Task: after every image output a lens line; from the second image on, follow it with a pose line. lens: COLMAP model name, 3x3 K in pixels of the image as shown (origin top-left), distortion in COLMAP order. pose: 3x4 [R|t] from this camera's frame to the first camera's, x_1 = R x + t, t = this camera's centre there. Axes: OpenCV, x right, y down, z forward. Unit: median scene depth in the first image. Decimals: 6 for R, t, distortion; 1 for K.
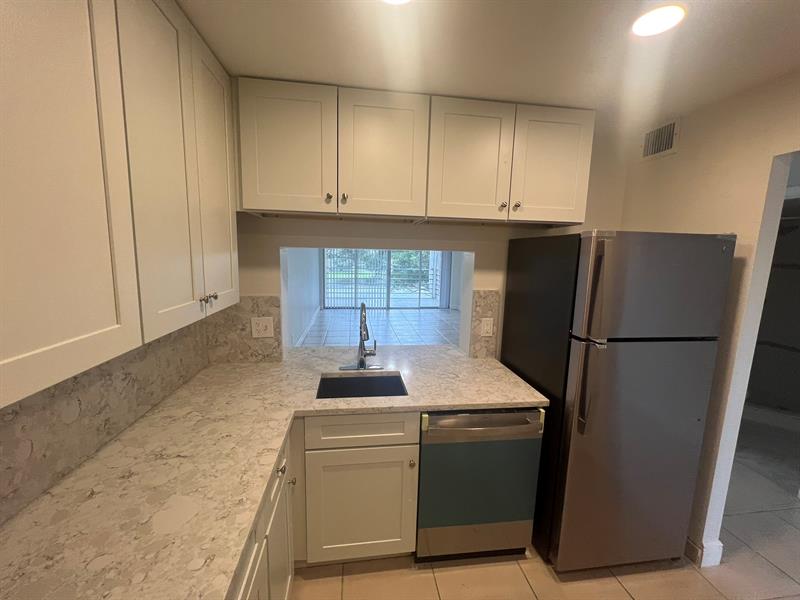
lens RADIAL K [[319.1, 0, 397.1], [0, 319.1, 299.0], [0, 0, 1]] dist [-0.003167, -0.000137]
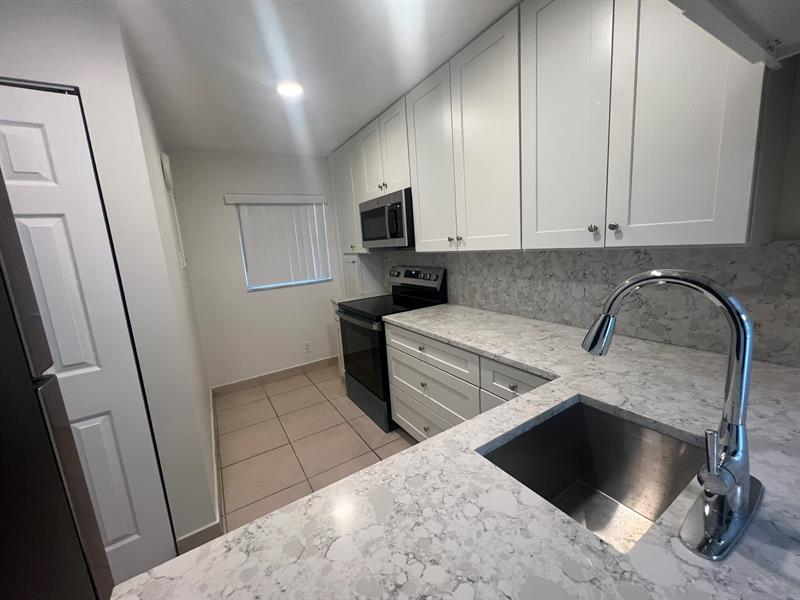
lens RADIAL K [[319.1, 0, 397.1], [0, 319.1, 297.7], [0, 0, 1]] dist [-0.003167, -0.000137]
pose [[-0.916298, 0.109861, -0.385135, 0.343754], [-0.007178, 0.956981, 0.290061, -0.067688], [0.400433, 0.268546, -0.876091, 1.477801]]
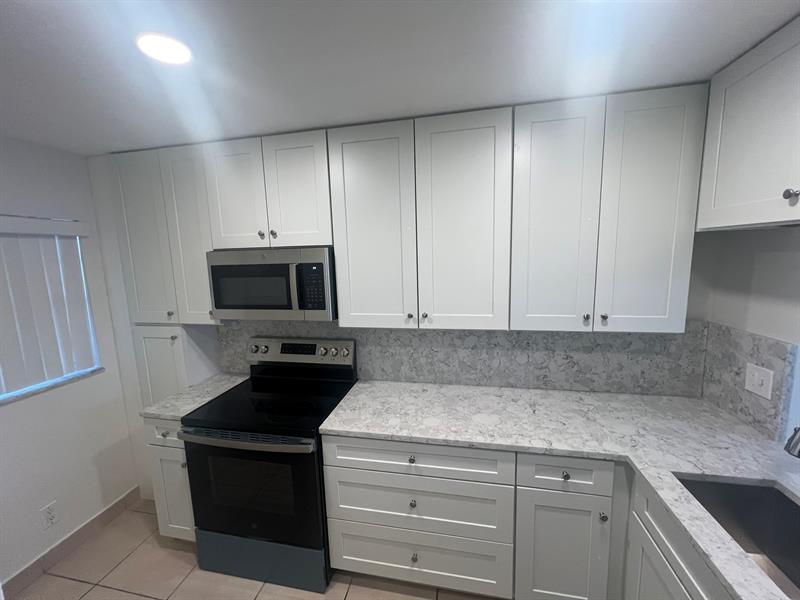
lens RADIAL K [[319.1, 0, 397.2], [0, 319.1, 298.0], [0, 0, 1]] dist [-0.003167, -0.000137]
pose [[-0.336435, 0.117075, -0.934401, 0.697075], [-0.112648, 0.980114, 0.163362, -0.165479], [0.934945, 0.160219, -0.316557, 0.597511]]
